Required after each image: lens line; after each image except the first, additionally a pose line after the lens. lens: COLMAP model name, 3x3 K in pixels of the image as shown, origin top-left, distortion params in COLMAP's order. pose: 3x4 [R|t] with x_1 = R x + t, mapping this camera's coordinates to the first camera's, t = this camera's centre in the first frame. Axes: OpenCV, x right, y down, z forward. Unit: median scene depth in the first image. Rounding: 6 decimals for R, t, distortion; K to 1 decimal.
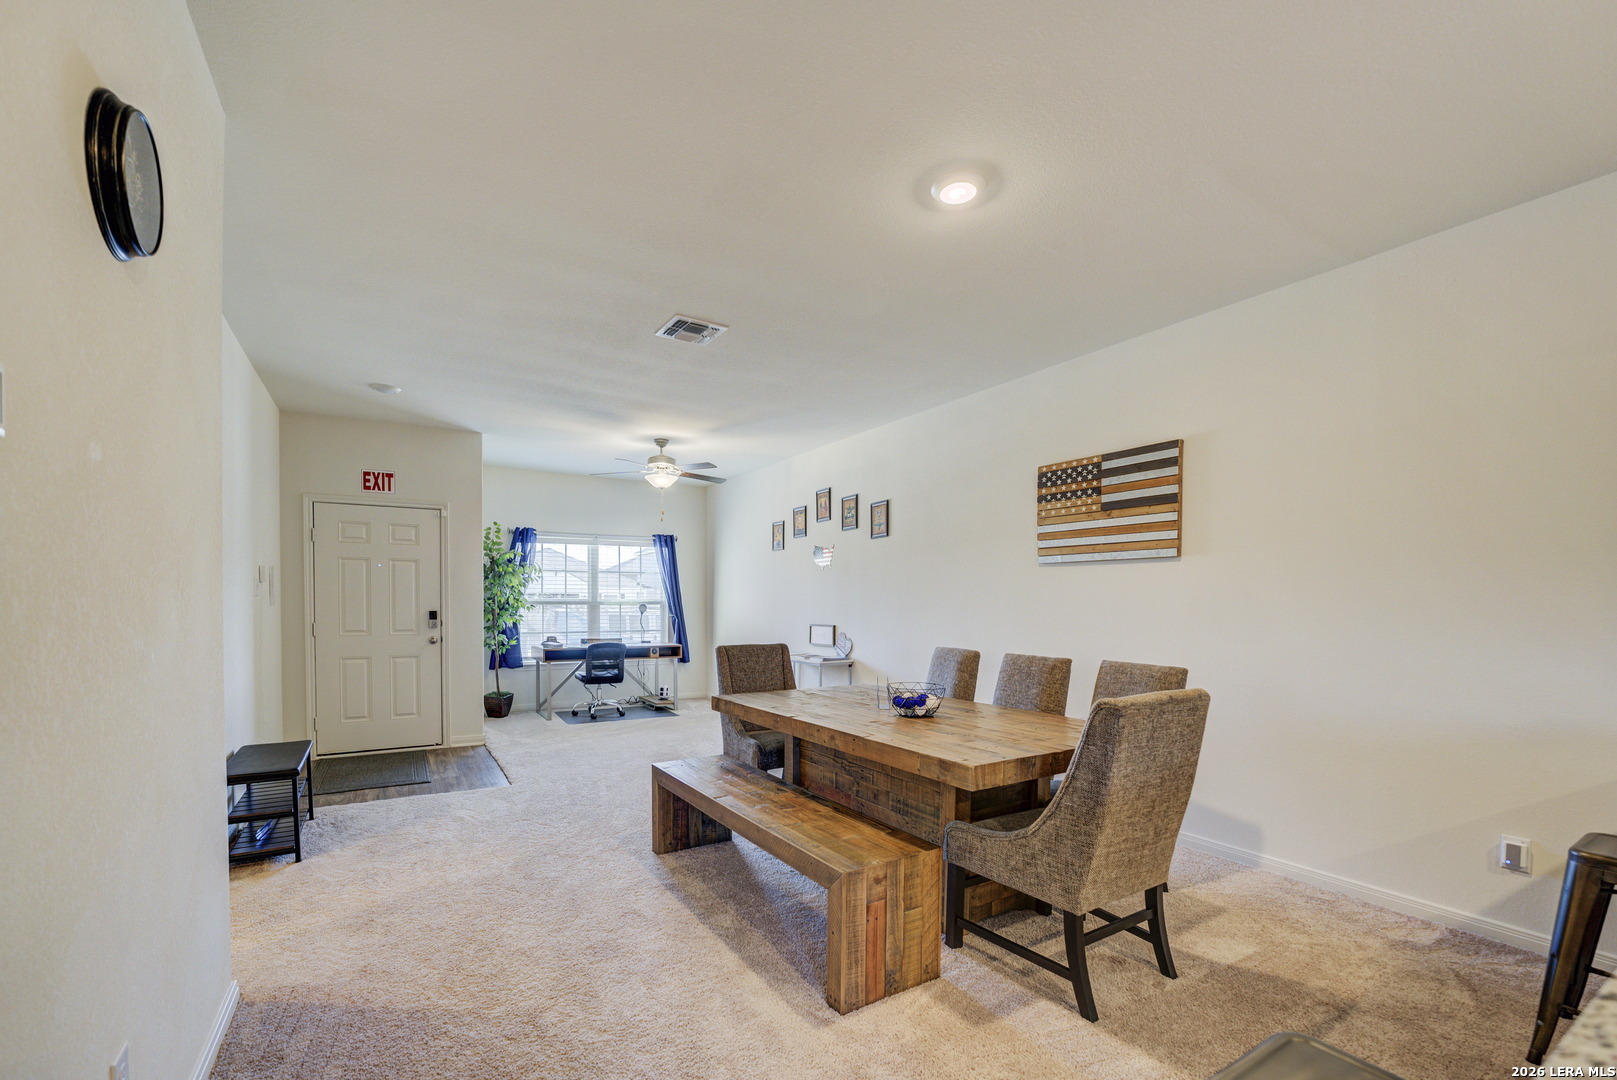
lens RADIAL K [[702.8, 0, 802.3], [0, 702.8, 624.0], [0, 0, 1]] dist [-0.001103, -0.000043]
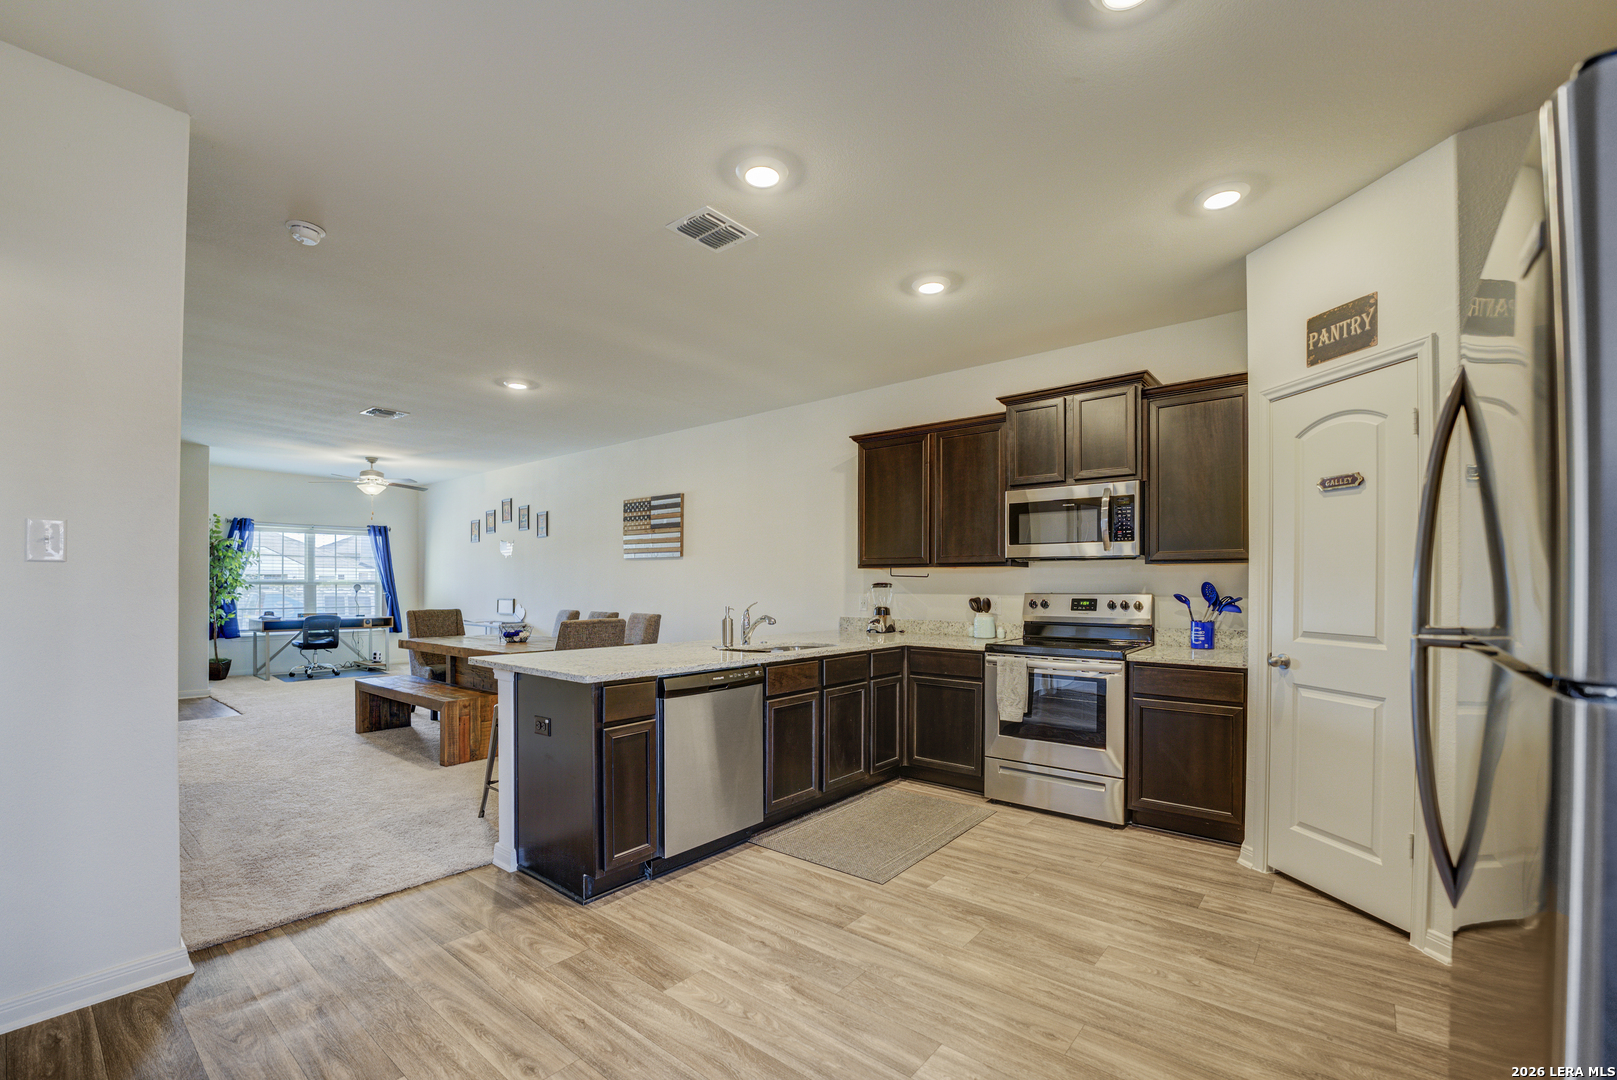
lens RADIAL K [[698.0, 0, 799.8], [0, 698.0, 587.0], [0, 0, 1]] dist [-0.019418, -0.000133]
pose [[0.944961, -0.002249, 0.327175, 0.115335], [0.010697, 0.999654, -0.024026, 0.016114], [-0.327007, 0.026203, 0.944658, -0.419637]]
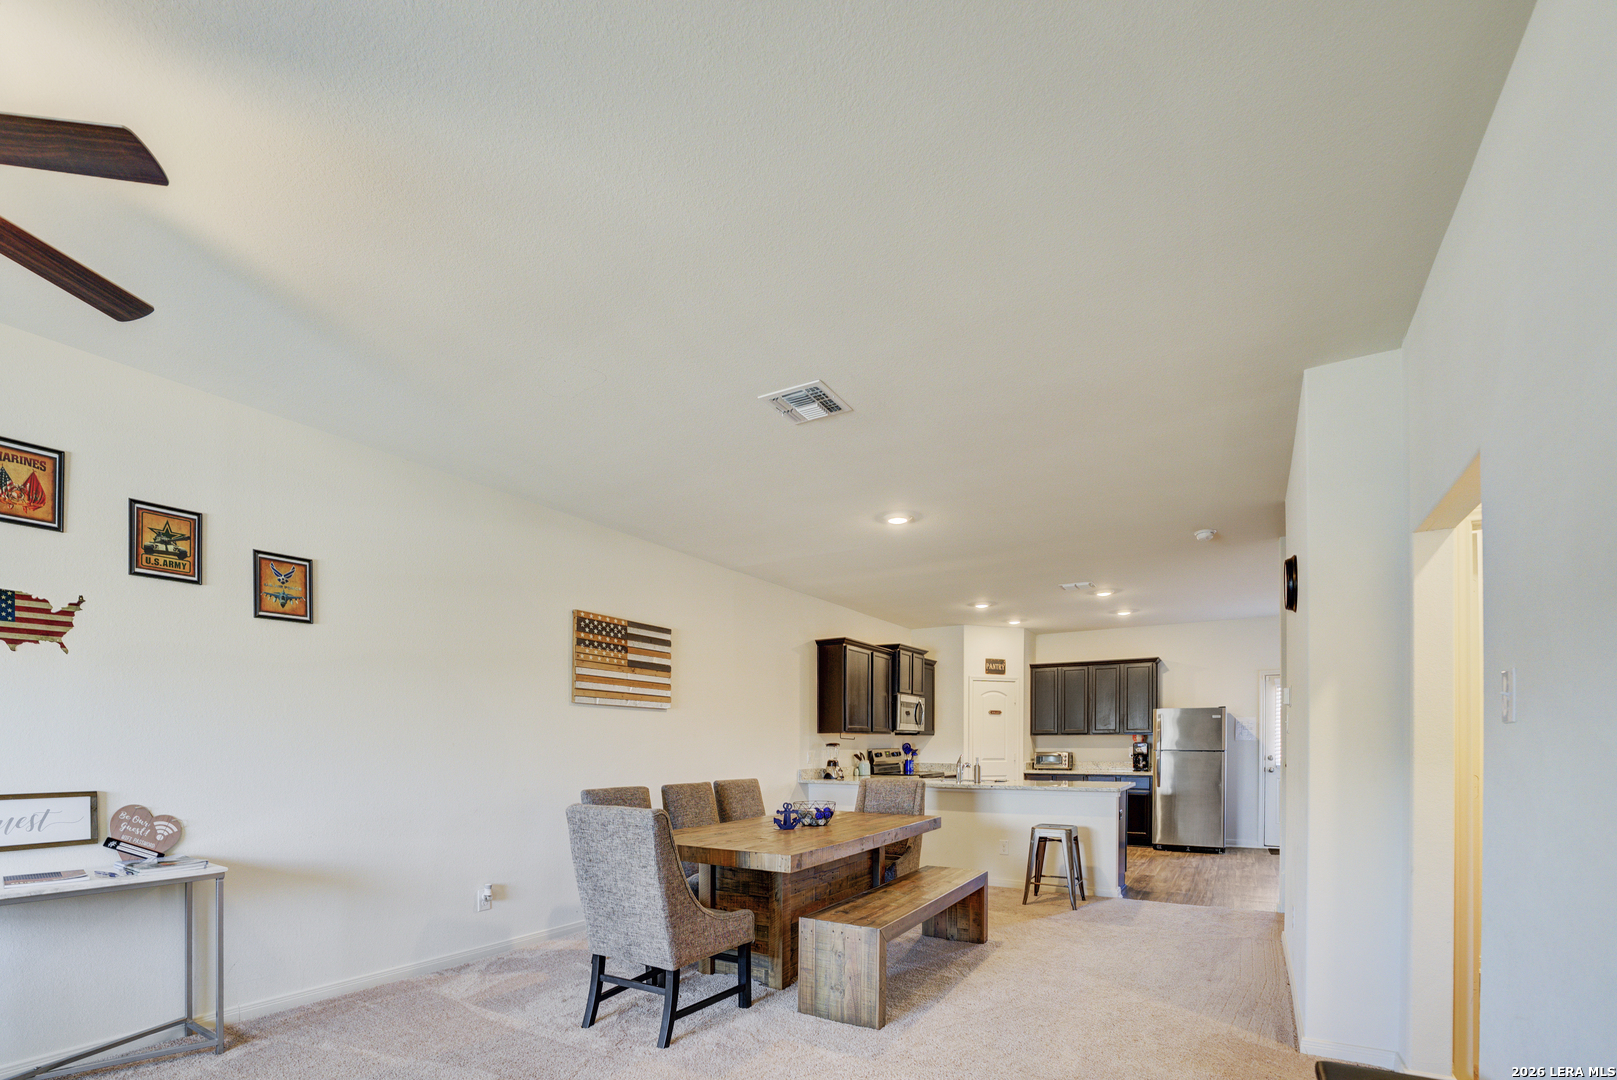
lens RADIAL K [[754.5, 0, 815.0], [0, 754.5, 748.8], [0, 0, 1]] dist [-0.000363, 0.000042]
pose [[-0.488296, -0.006445, 0.872655, -0.493380], [0.027451, 0.999364, 0.022741, -0.020715], [-0.872246, 0.035060, -0.487808, 0.757041]]
